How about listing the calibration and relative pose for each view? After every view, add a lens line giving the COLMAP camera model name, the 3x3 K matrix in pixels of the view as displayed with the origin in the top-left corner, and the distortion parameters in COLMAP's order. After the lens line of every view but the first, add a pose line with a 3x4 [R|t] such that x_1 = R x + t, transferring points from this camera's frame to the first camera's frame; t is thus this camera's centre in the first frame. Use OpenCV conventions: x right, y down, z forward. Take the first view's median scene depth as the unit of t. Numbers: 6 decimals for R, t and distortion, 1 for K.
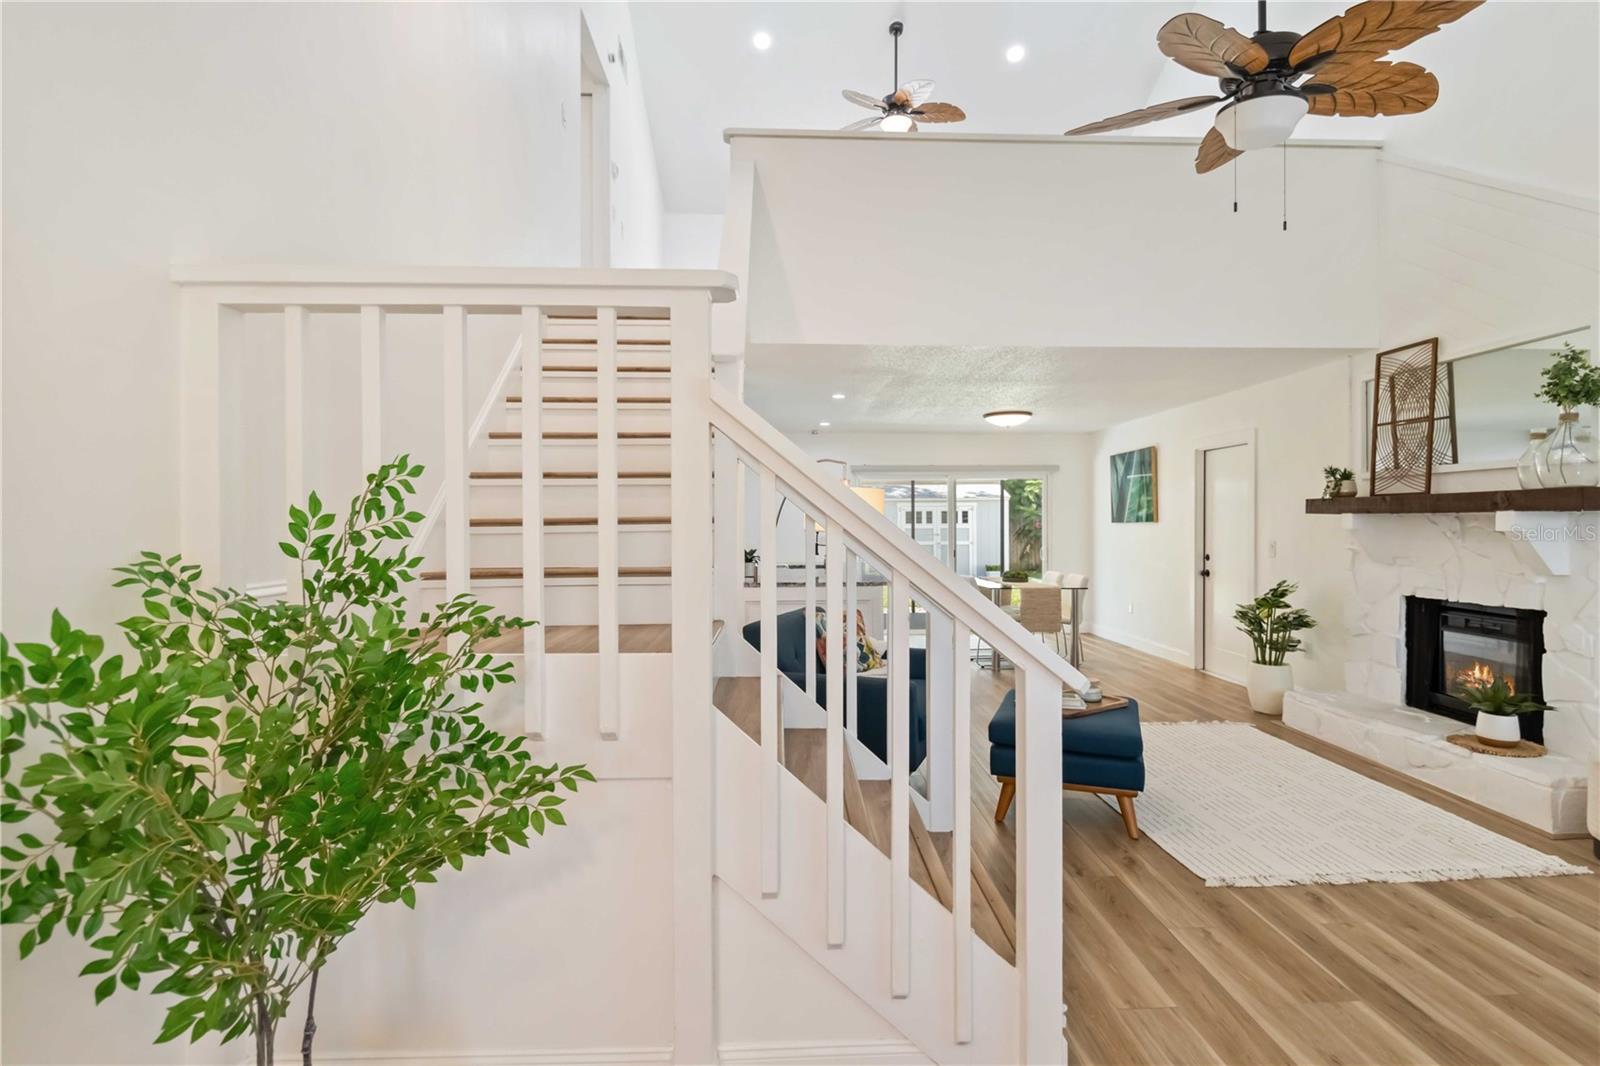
lens RADIAL K [[793.6, 0, 809.2], [0, 793.6, 524.7], [0, 0, 1]] dist [-0.004409, -0.001029]
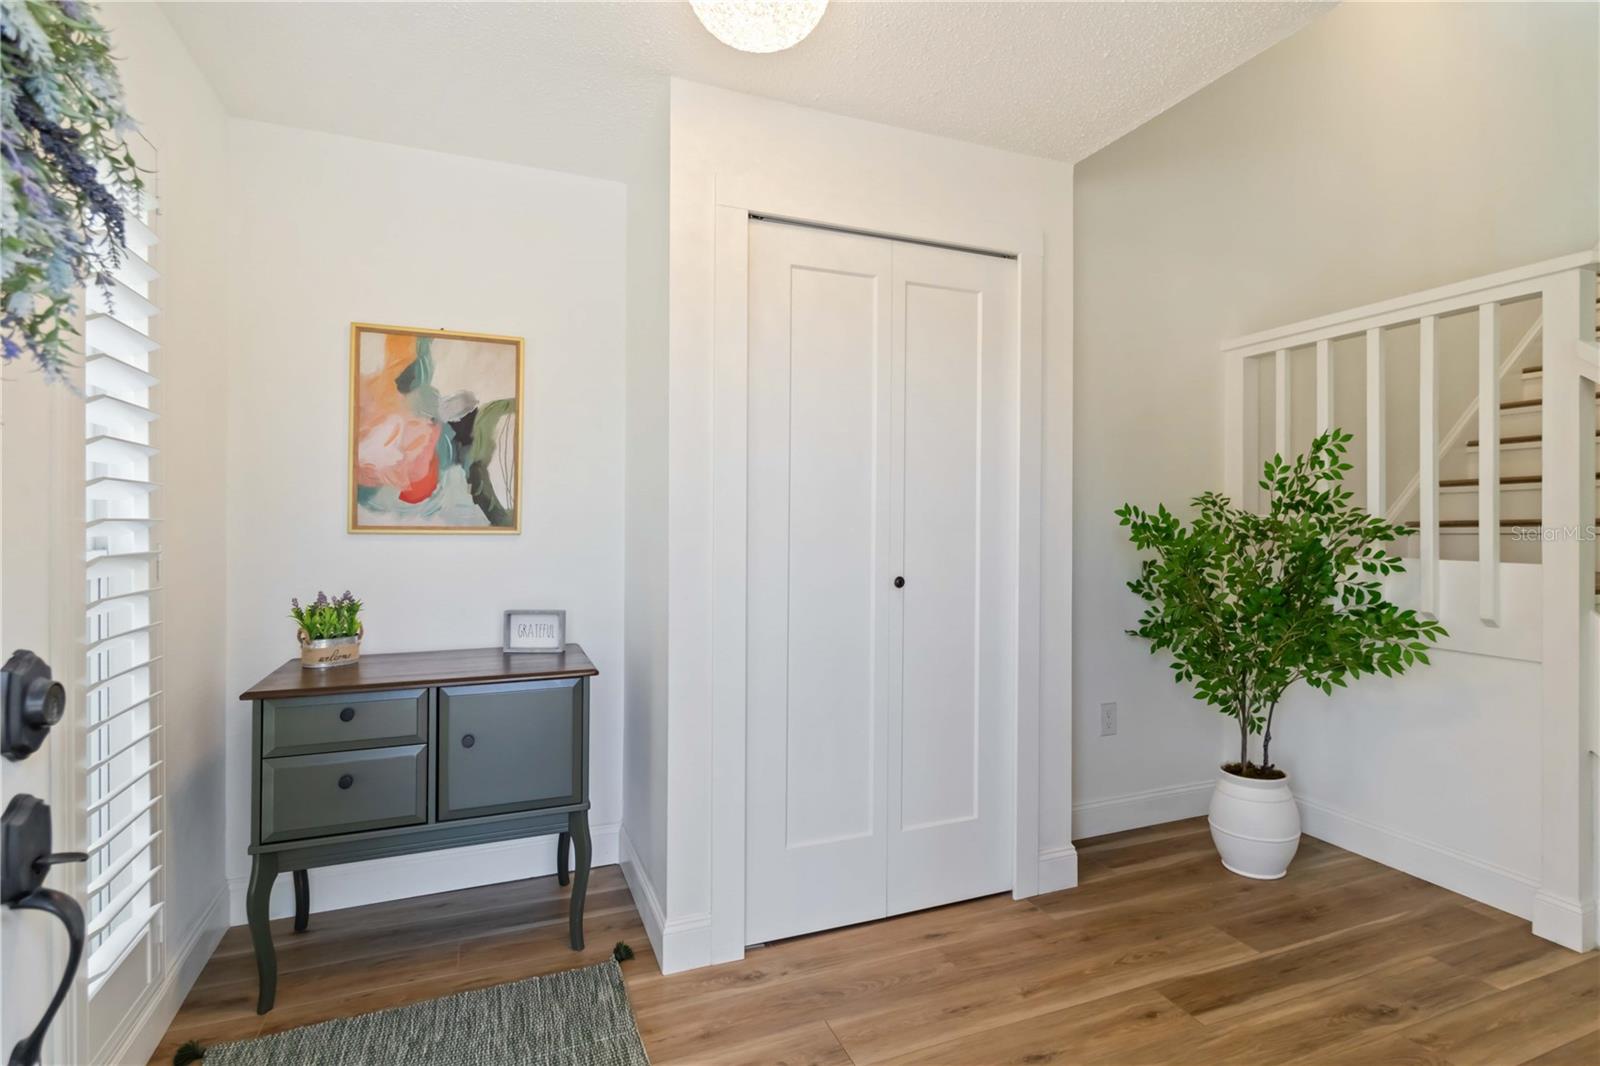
lens RADIAL K [[793.6, 0, 809.2], [0, 793.6, 524.7], [0, 0, 1]] dist [-0.004409, -0.001029]
pose [[0.326071, 0.006043, -0.945326, 0.722185], [-0.006111, 0.999972, 0.004285, 0.116603], [0.945325, 0.004380, 0.326099, -0.594796]]
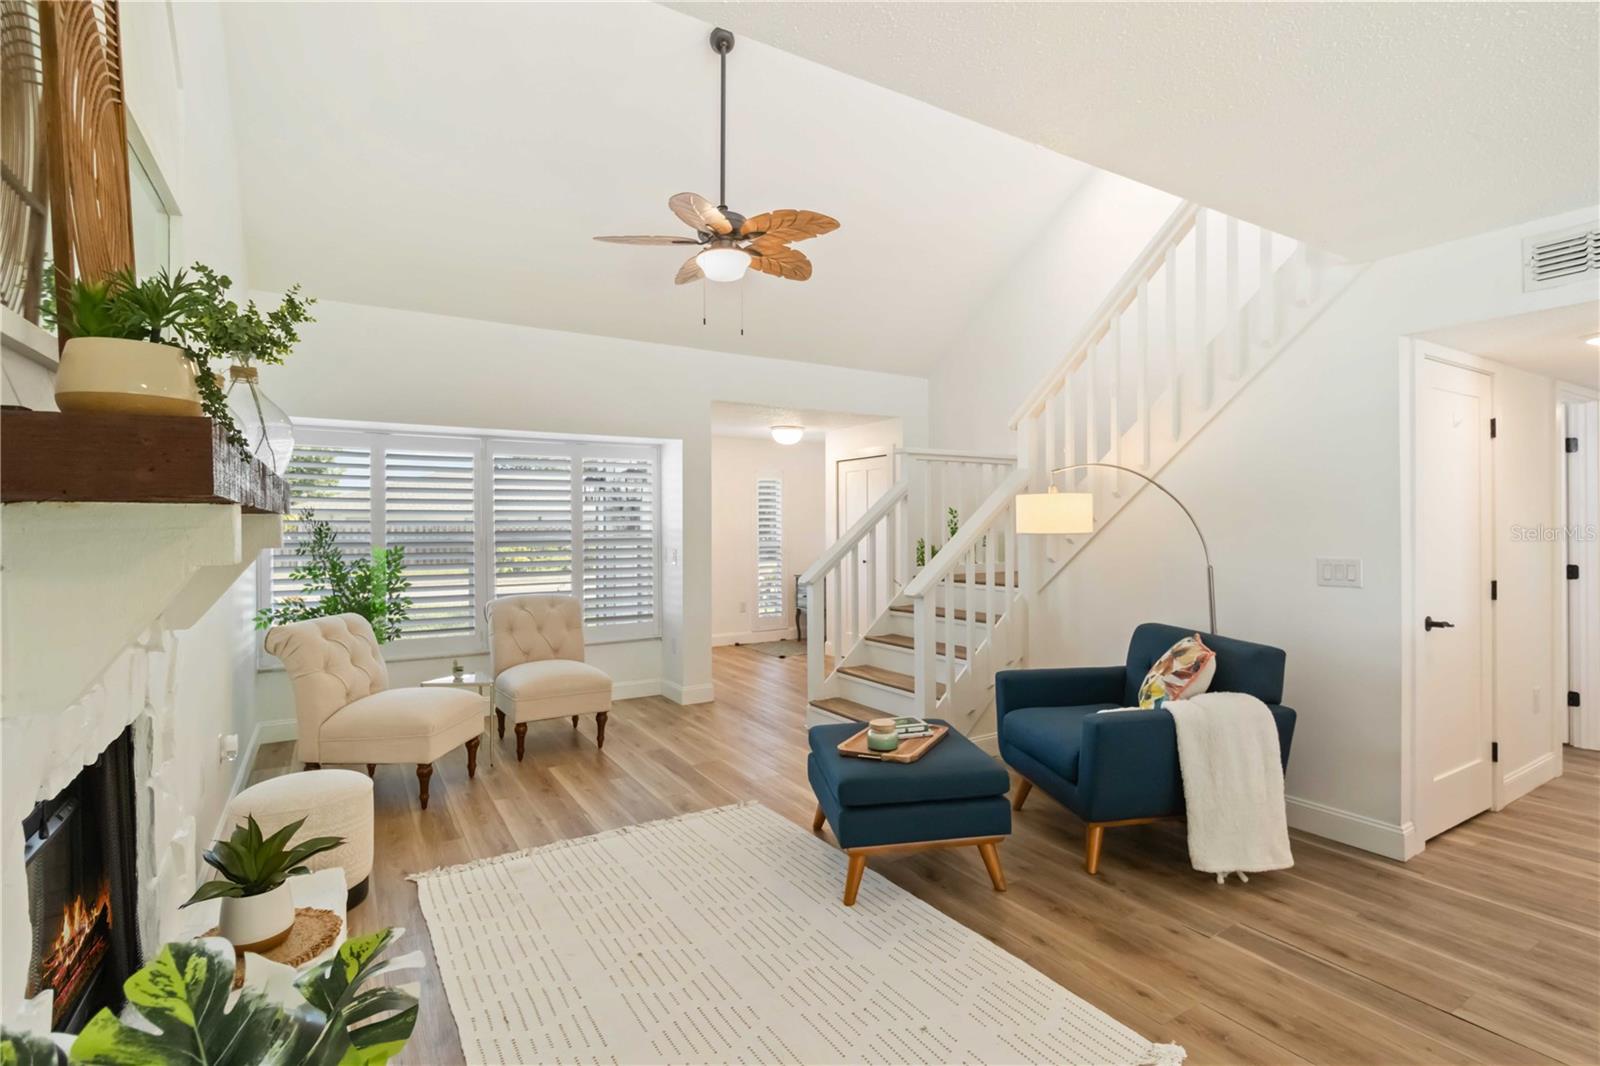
lens RADIAL K [[770.1, 0, 808.6], [0, 770.1, 527.3], [0, 0, 1]] dist [-0.004865, -0.000540]
pose [[-0.878760, 0.008091, -0.477196, 1.926232], [0.005307, 0.999960, 0.007180, -0.021800], [0.477235, 0.003777, -0.878768, 4.031385]]
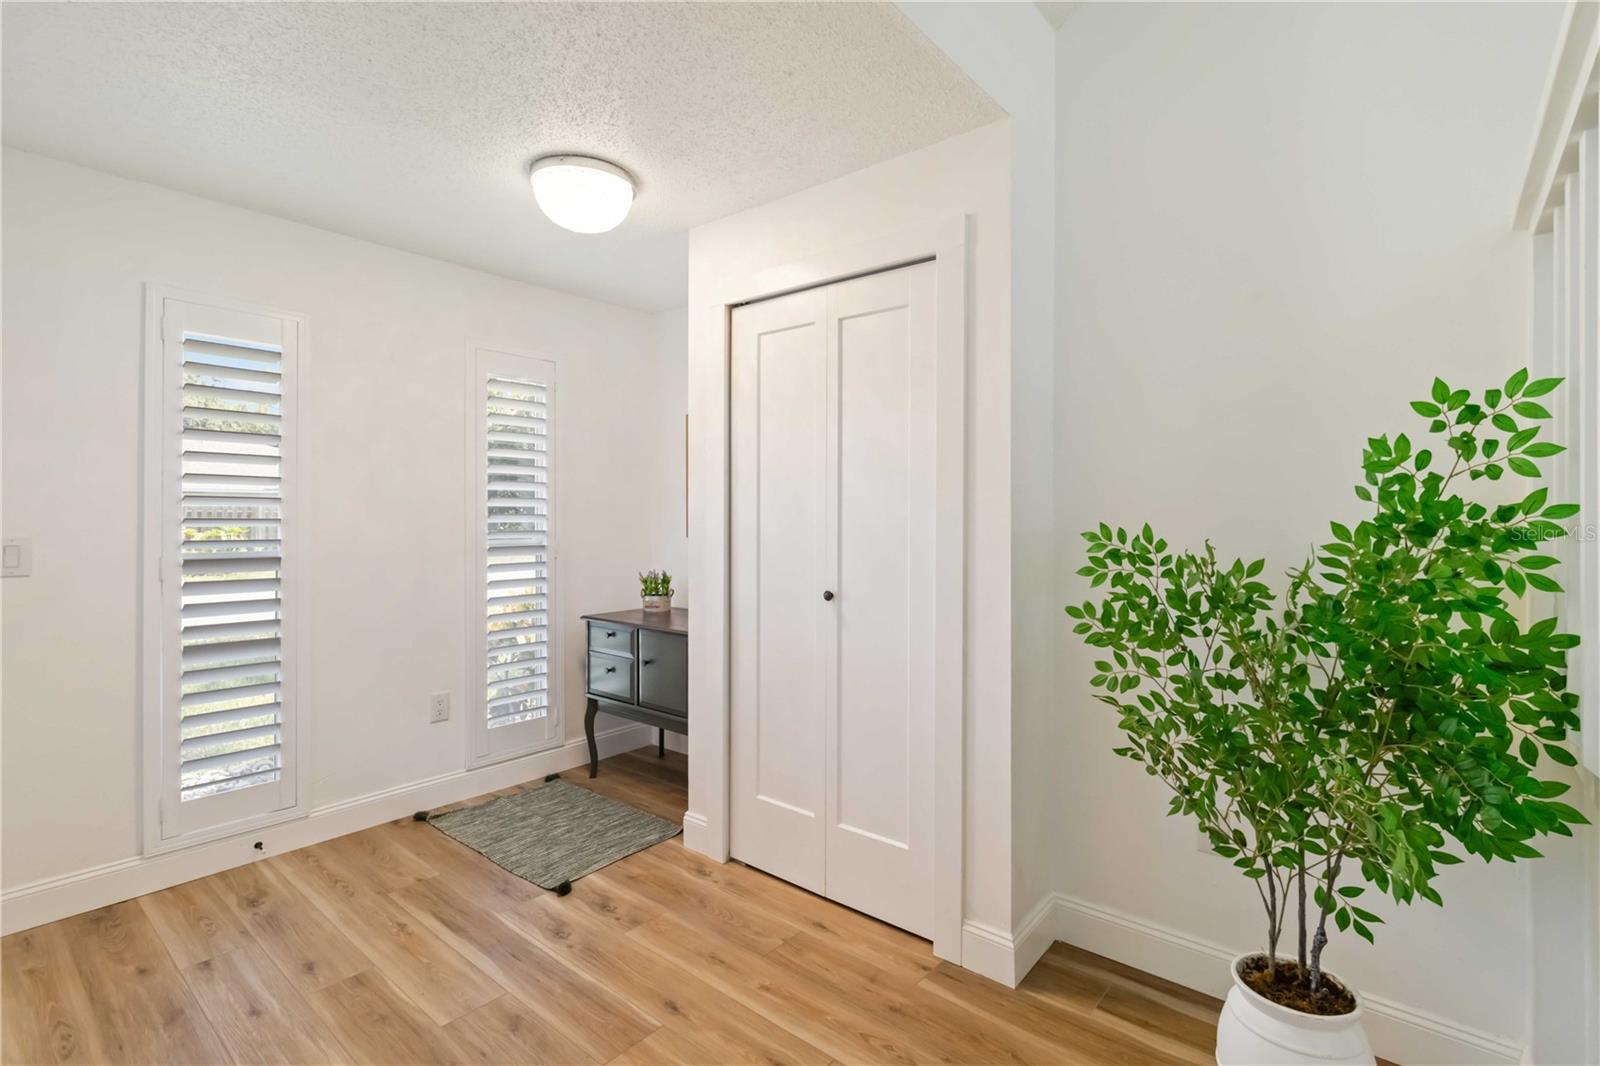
lens RADIAL K [[734.9, 0, 807.1], [0, 734.9, 519.3], [0, 0, 1]] dist [0.000894, 0.000328]
pose [[-0.673459, 0.005824, -0.739201, 0.517931], [-0.003548, 0.999932, 0.011111, 0.054516], [0.739216, 0.010105, -0.673393, 1.043098]]
